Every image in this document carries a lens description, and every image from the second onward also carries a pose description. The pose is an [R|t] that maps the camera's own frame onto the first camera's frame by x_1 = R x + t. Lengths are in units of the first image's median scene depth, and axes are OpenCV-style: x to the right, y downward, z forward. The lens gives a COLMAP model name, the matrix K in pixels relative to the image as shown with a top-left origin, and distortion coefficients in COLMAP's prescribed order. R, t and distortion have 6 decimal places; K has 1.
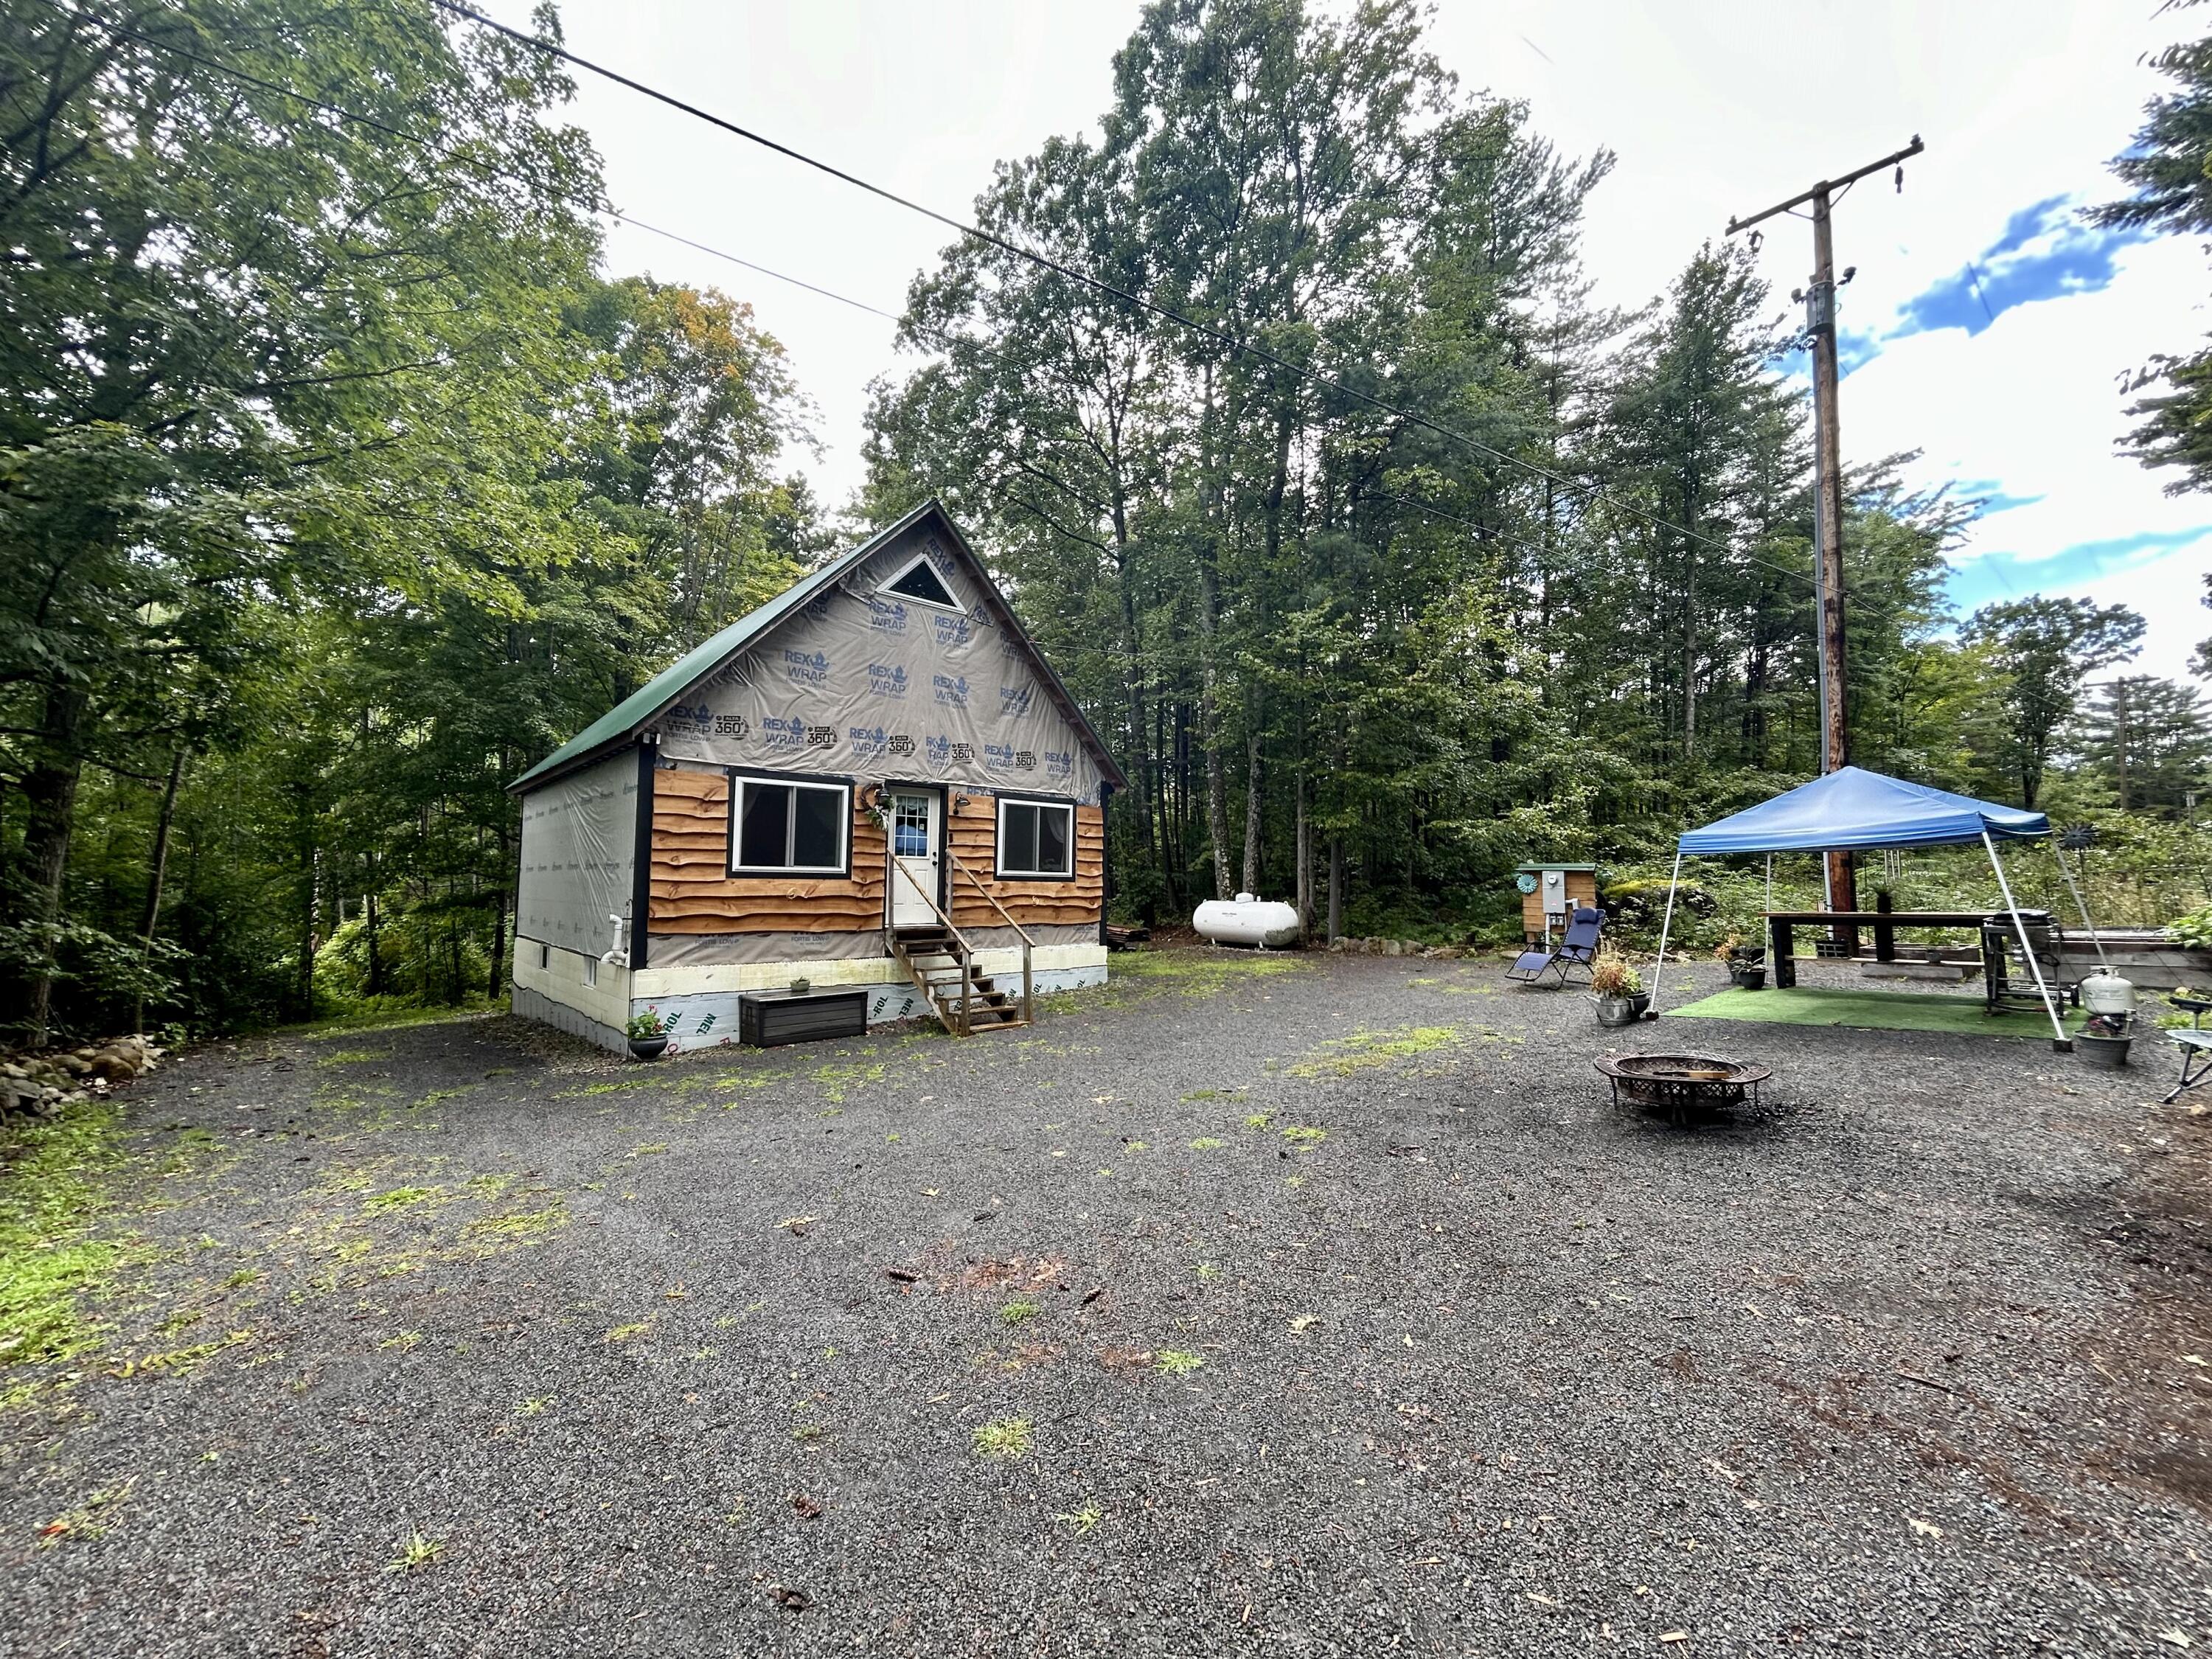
lens RADIAL K [[895.5, 0, 1108.2], [0, 895.5, 830.3], [0, 0, 1]] dist [-0.003430, 0.001854]
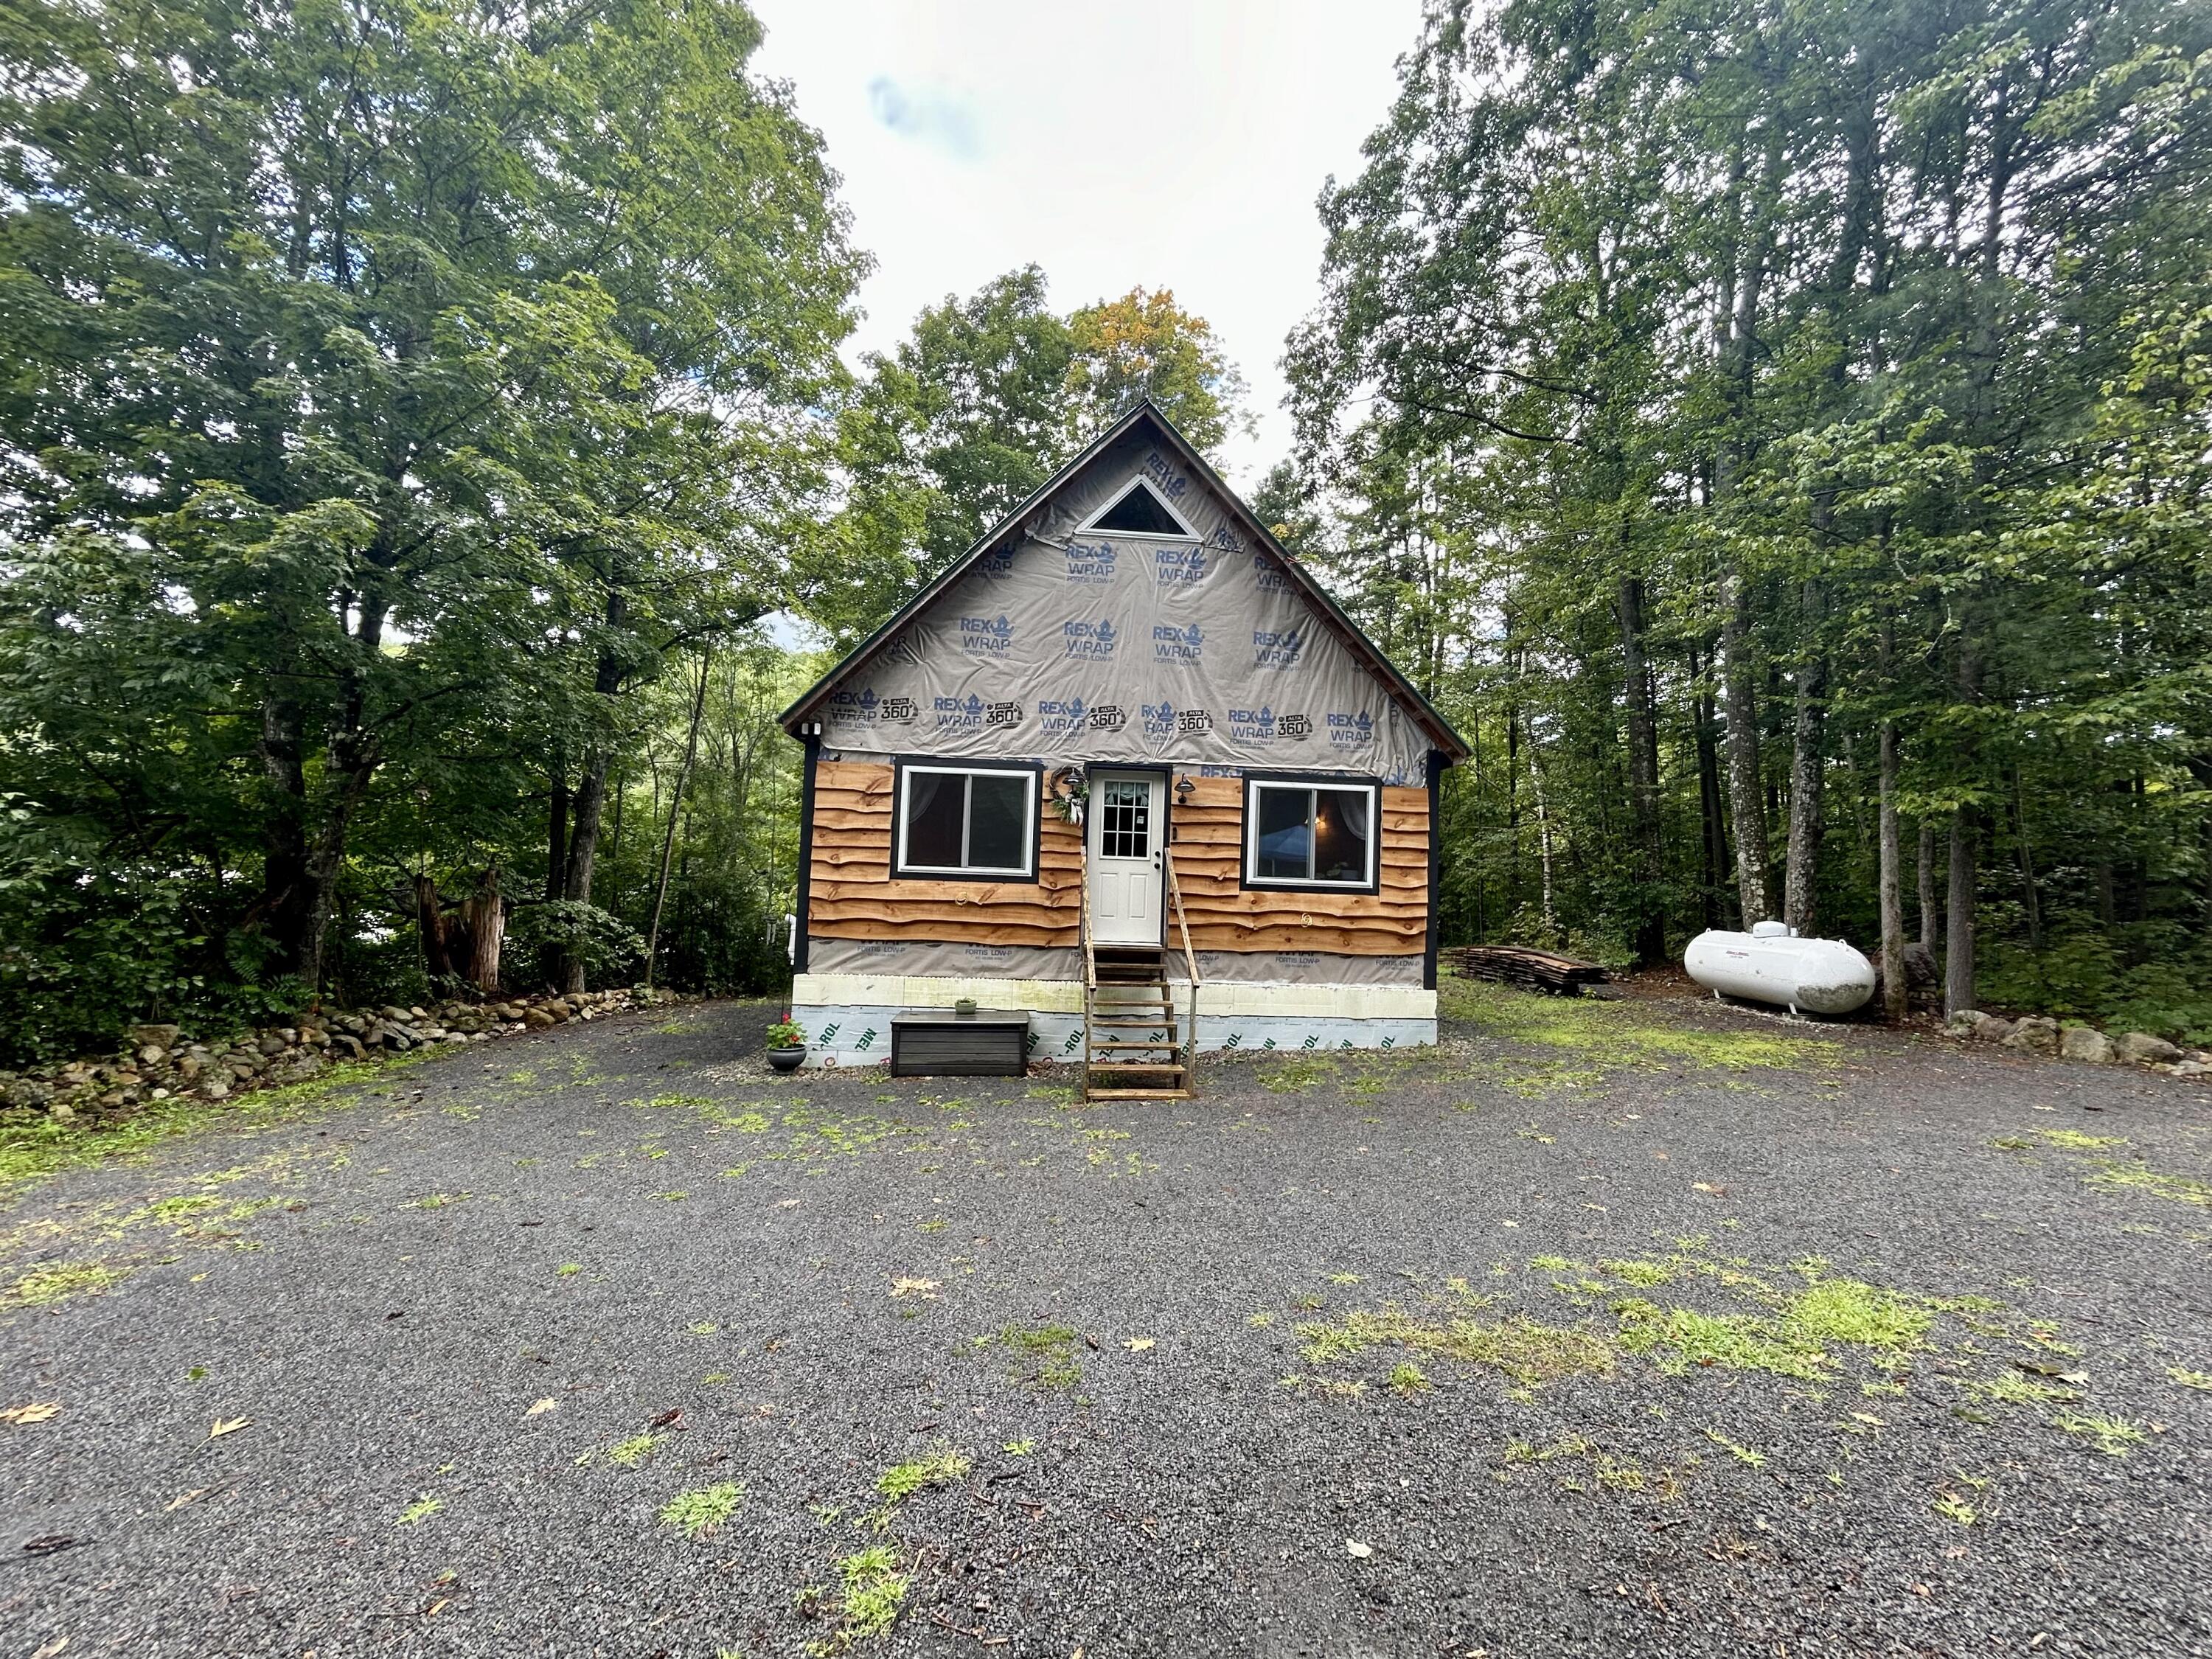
lens RADIAL K [[895.5, 0, 1105.0], [0, 895.5, 828.0], [0, 0, 1]] dist [-0.003430, 0.001854]
pose [[0.797846, -0.011193, -0.602758, 0.227943], [0.009031, 0.999937, -0.006615, 0.008027], [0.602794, -0.000166, 0.797897, 0.327222]]
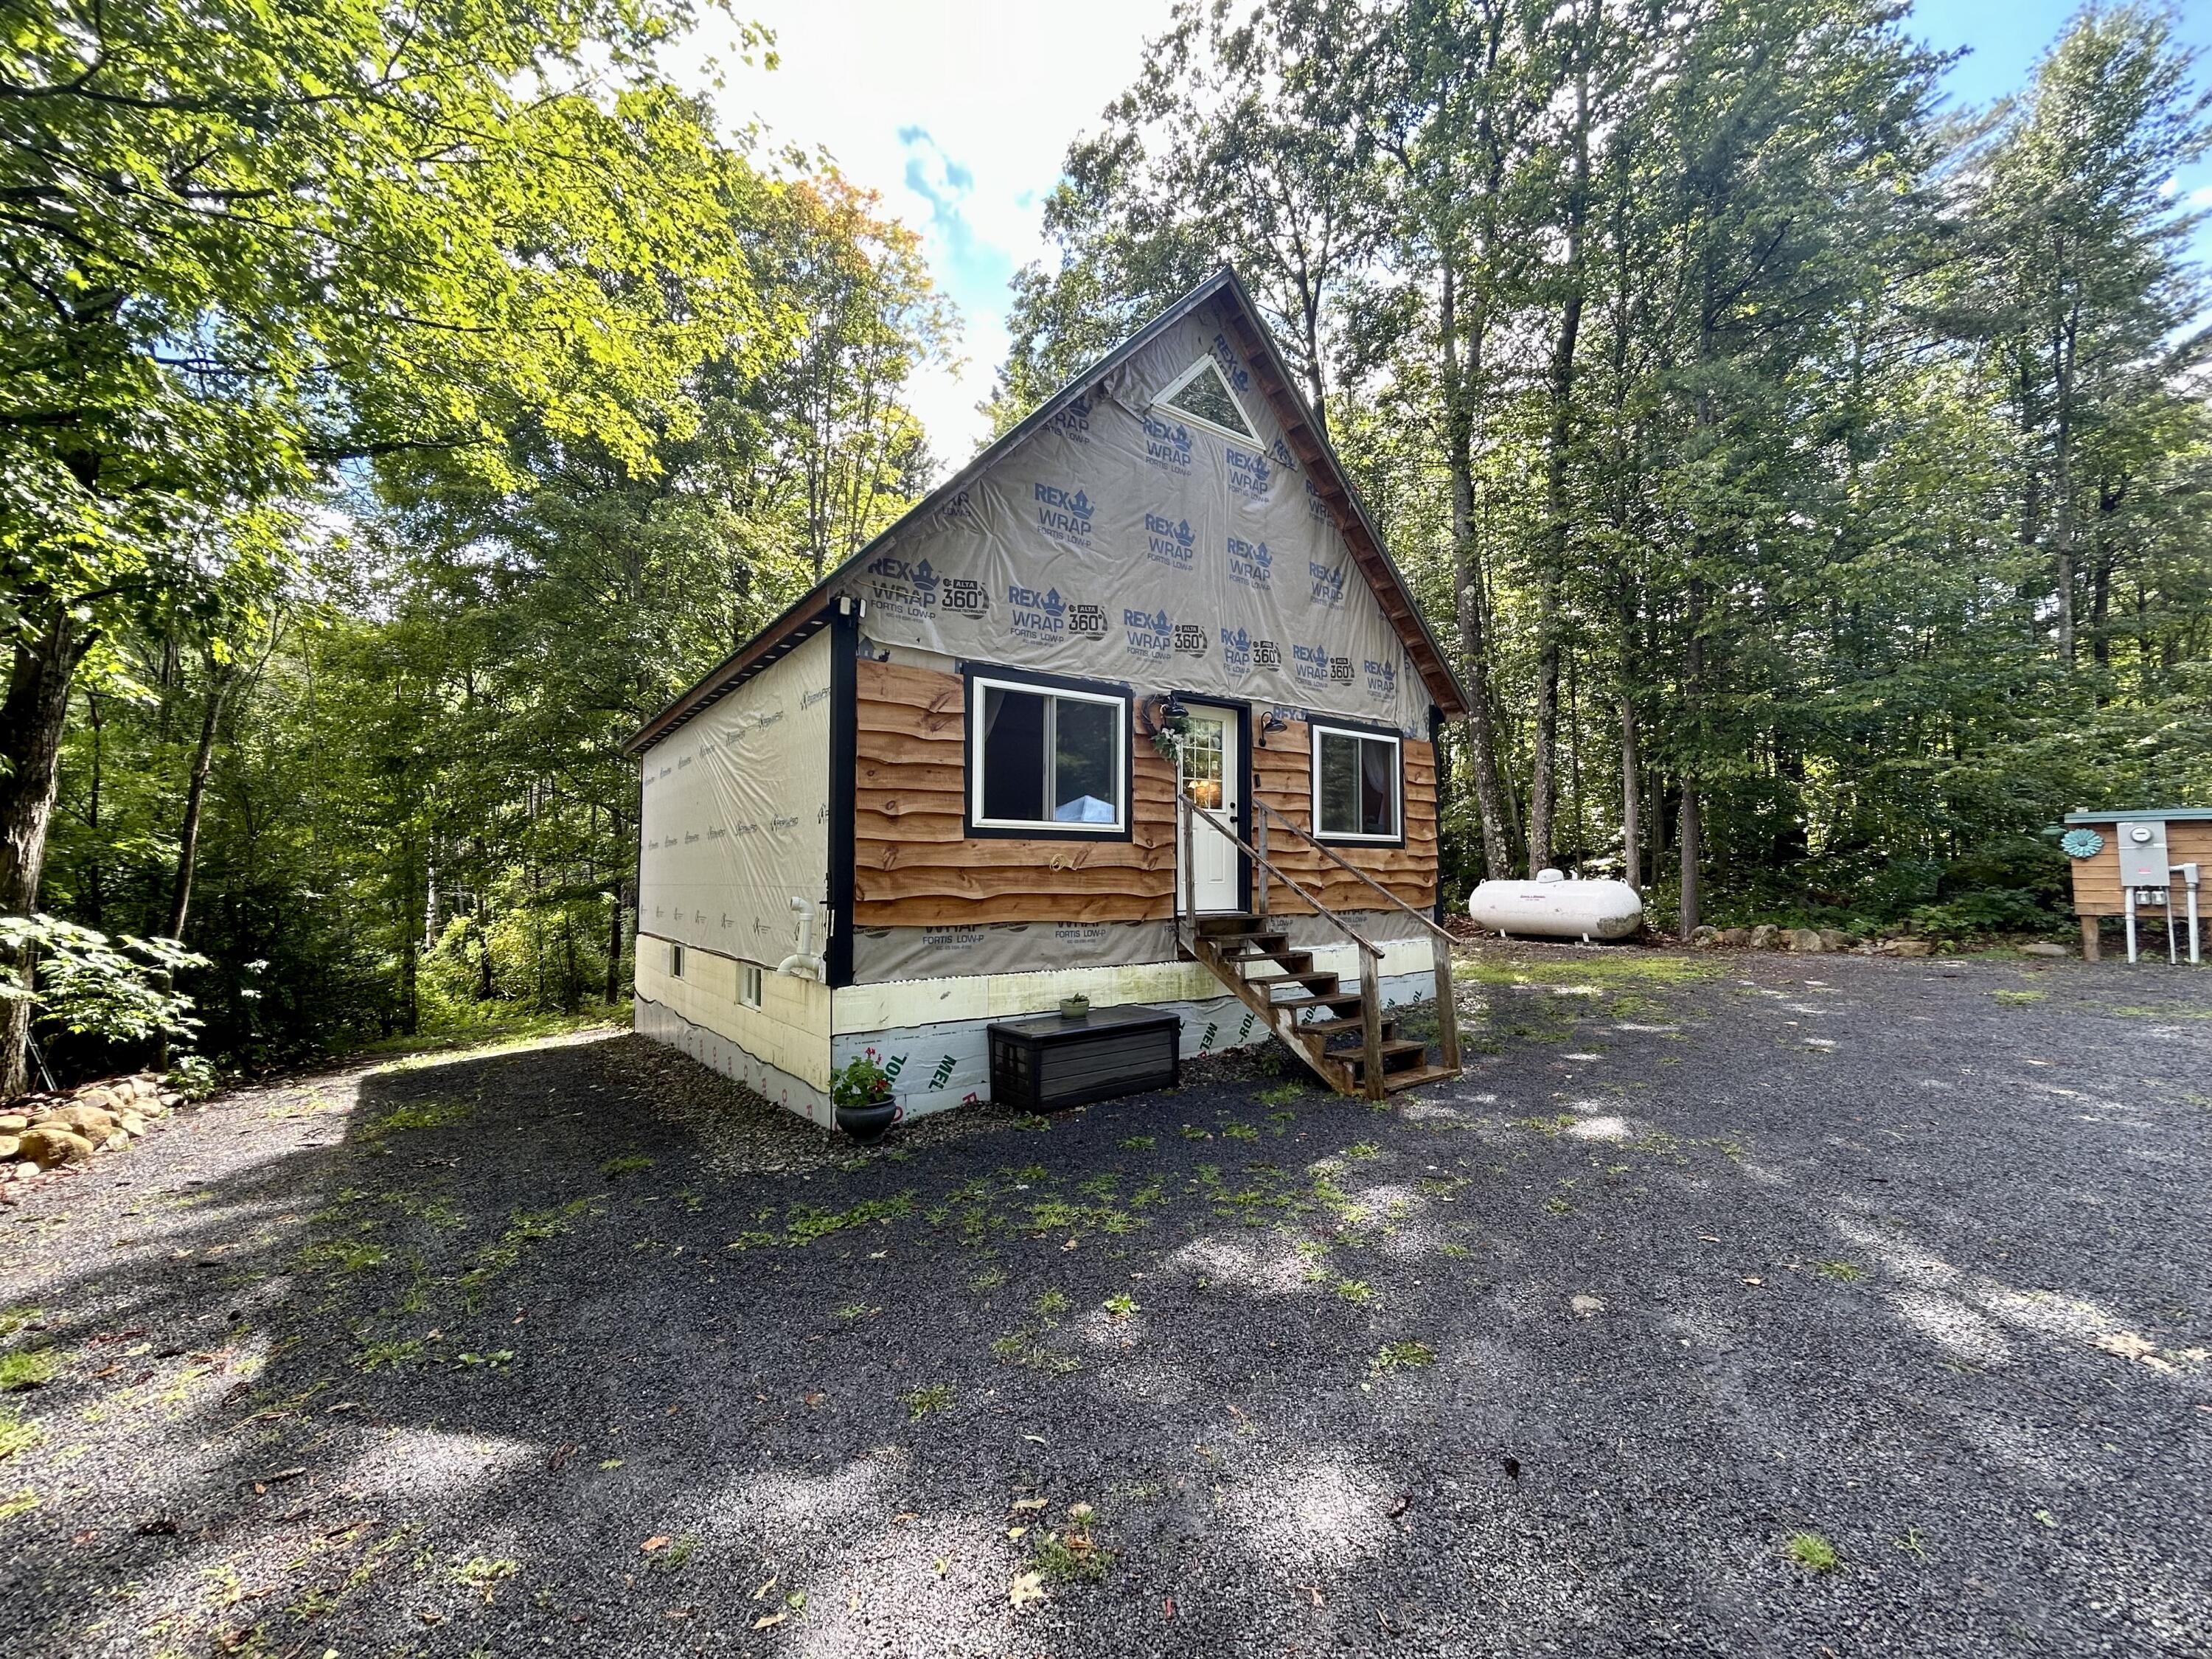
lens RADIAL K [[895.5, 0, 1104.6], [0, 895.5, 828.3], [0, 0, 1]] dist [-0.003430, 0.001854]
pose [[0.995443, -0.018058, -0.093634, -0.214224], [0.018558, 0.999818, 0.004478, 0.036509], [0.093536, -0.006195, 0.995597, 0.306694]]
